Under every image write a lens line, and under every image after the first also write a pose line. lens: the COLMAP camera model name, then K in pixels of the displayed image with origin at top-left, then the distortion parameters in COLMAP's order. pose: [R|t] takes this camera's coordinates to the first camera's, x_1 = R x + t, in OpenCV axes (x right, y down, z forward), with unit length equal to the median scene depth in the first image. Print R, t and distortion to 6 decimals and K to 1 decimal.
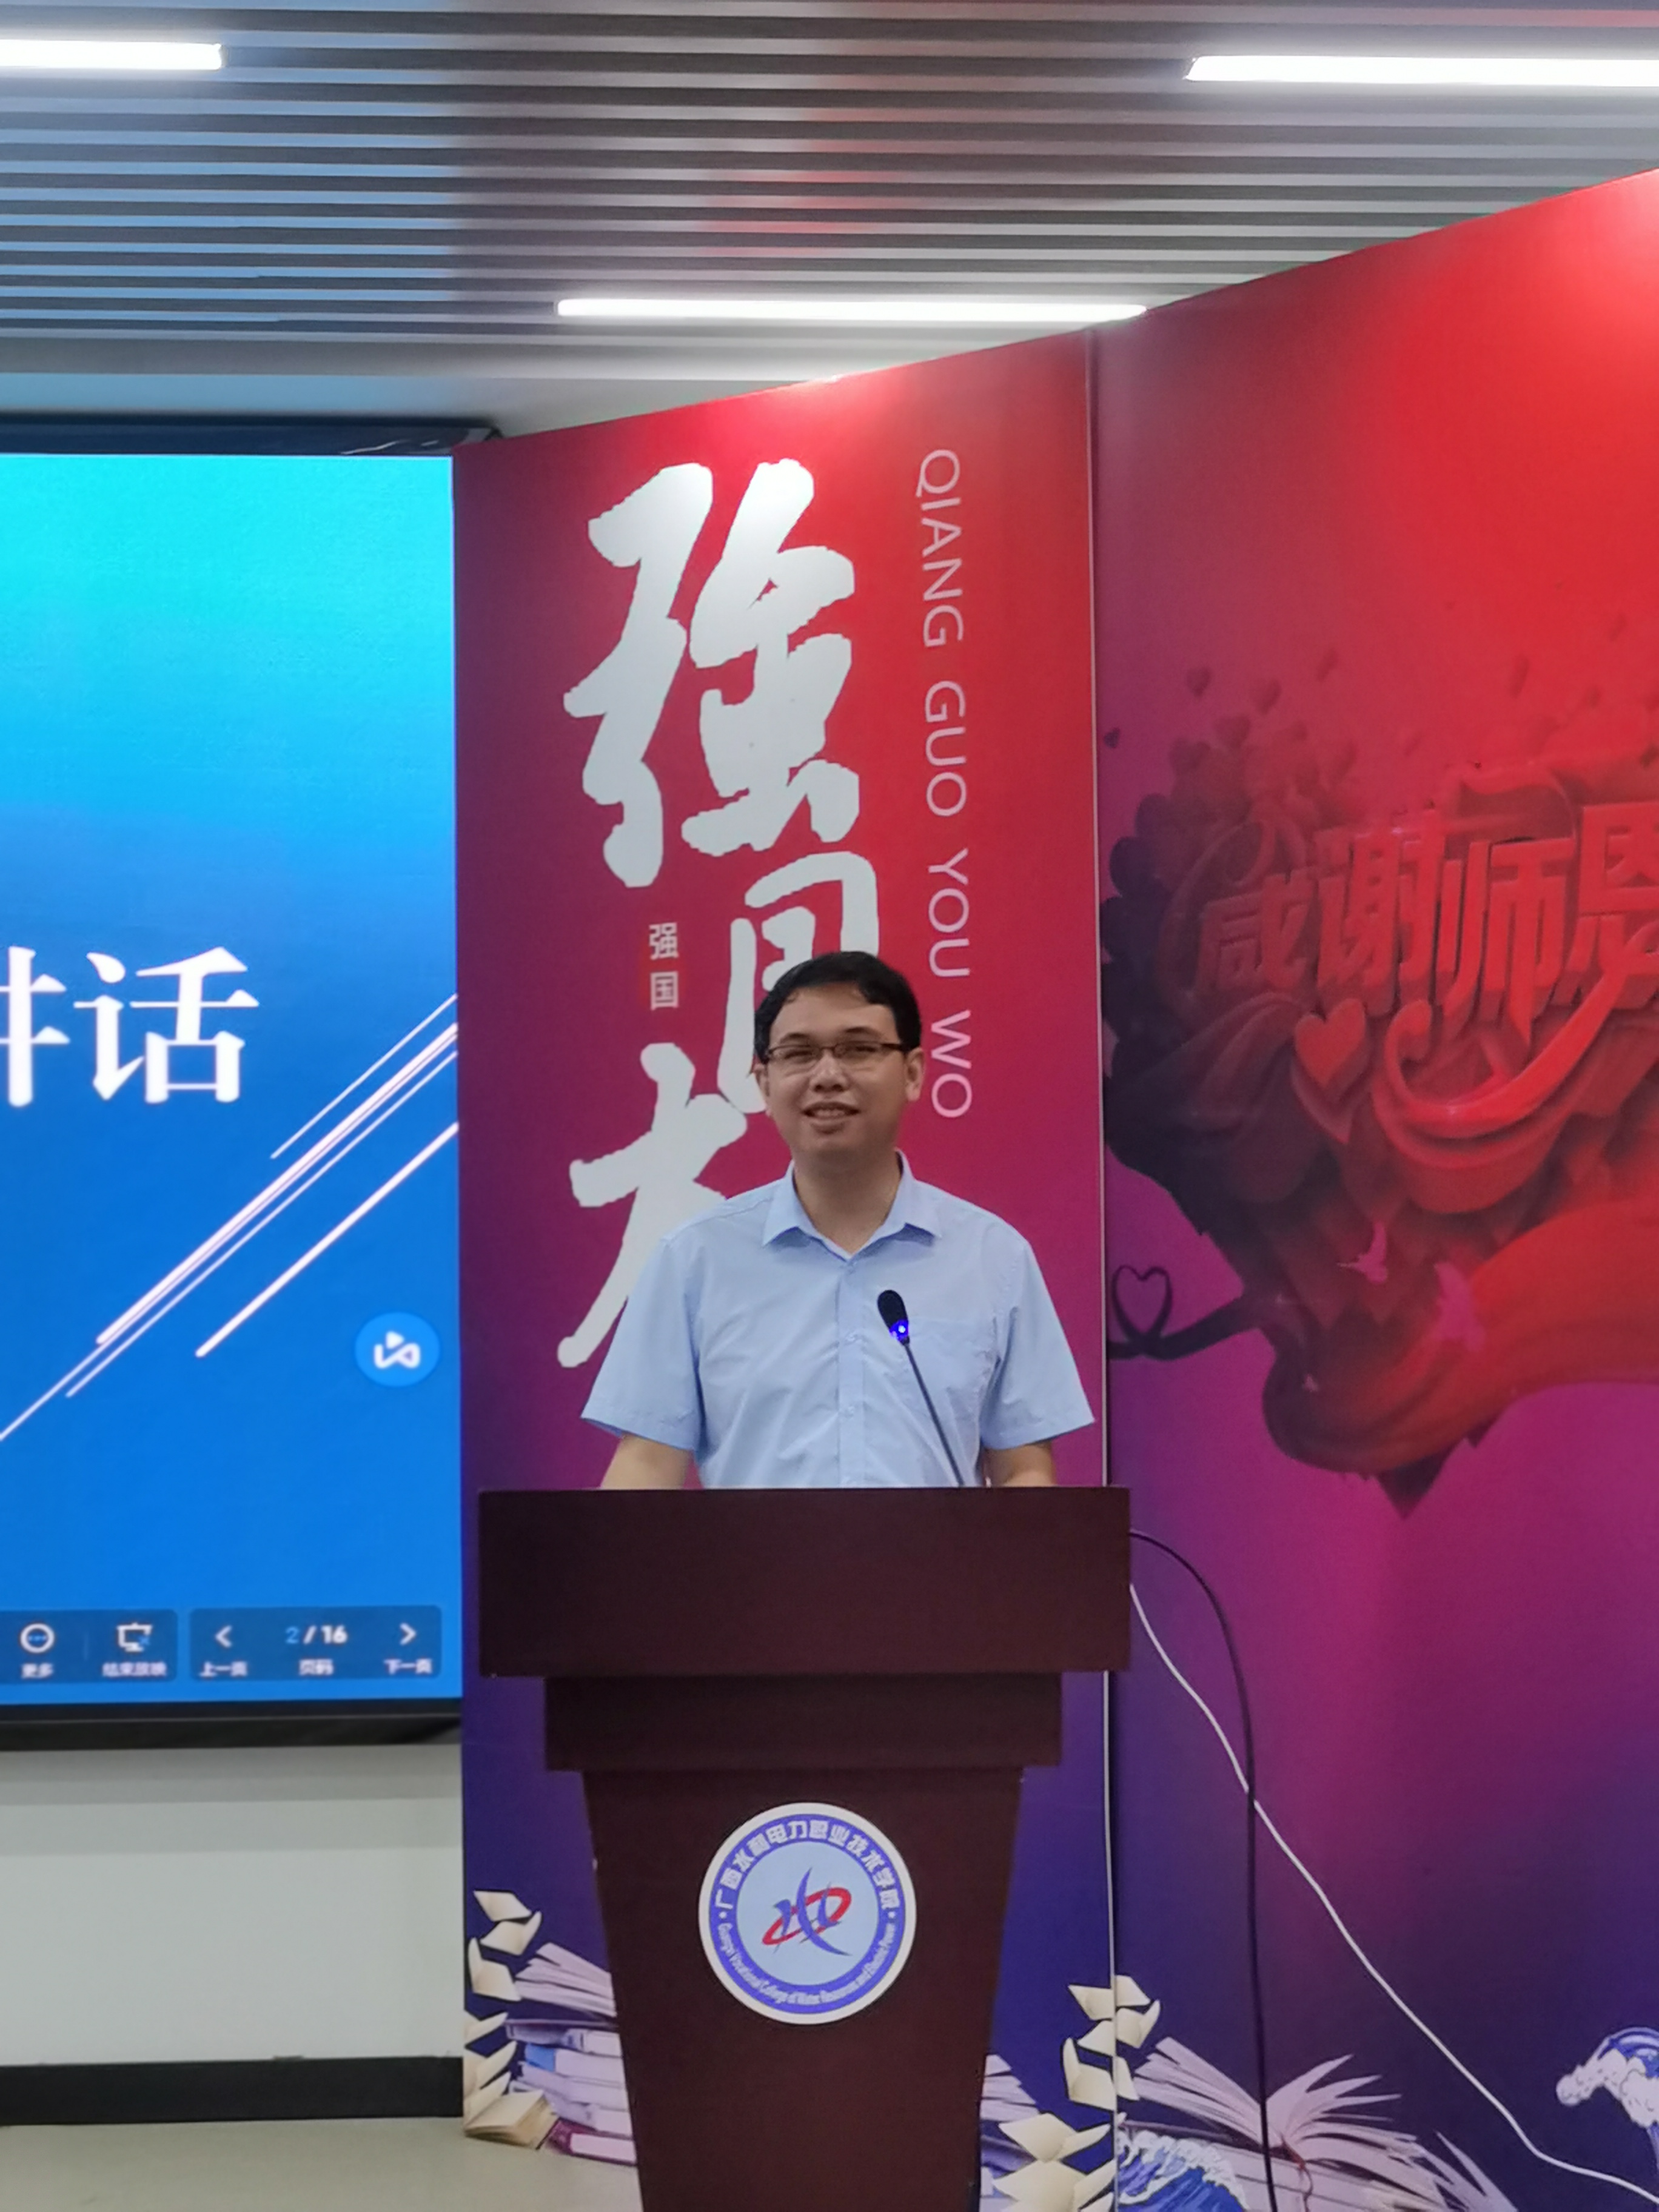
lens RADIAL K [[4024.9, 0, 813.9], [0, 4024.9, 1109.5], [0, 0, 1]] dist [0.125454, 0.000000]
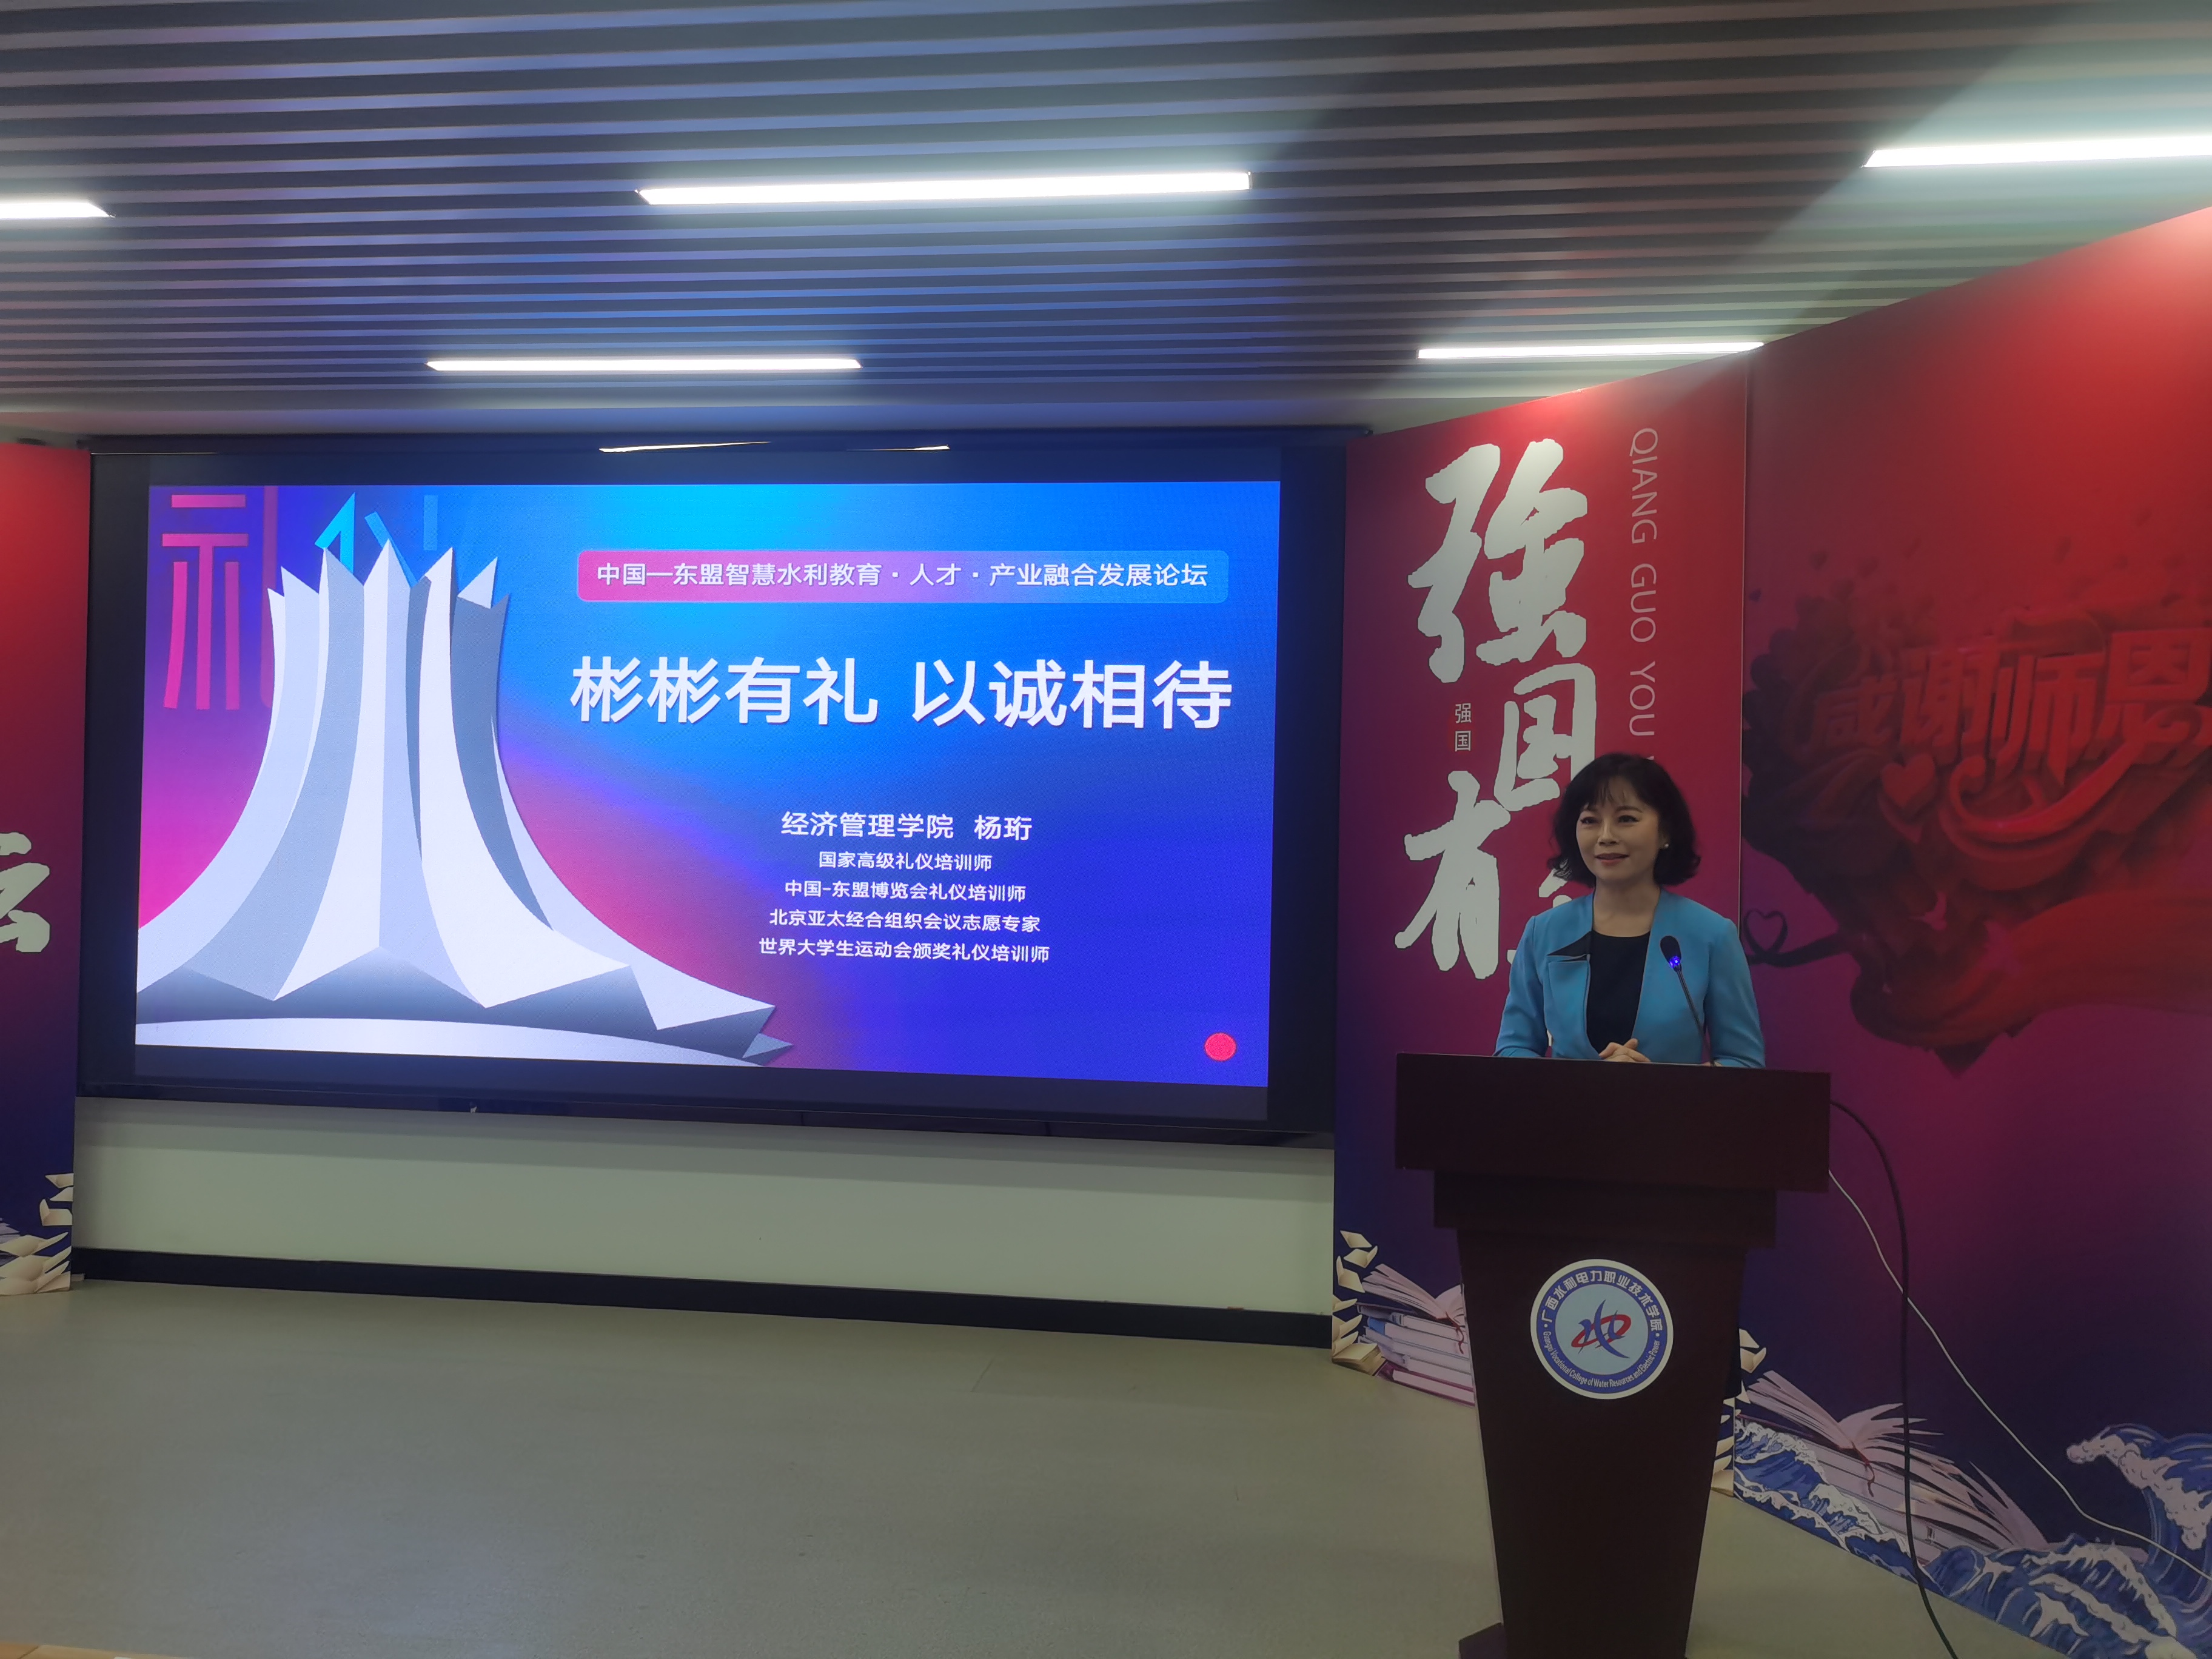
lens RADIAL K [[1735.4, 0, 1107.7], [0, 1735.4, 818.6], [0, 0, 1]] dist [0.056561, -0.054095]
pose [[0.983404, 0.027895, -0.179272, -0.057086], [-0.025112, 0.999527, 0.017772, -0.005331], [0.179683, -0.012975, 0.983639, 0.231392]]
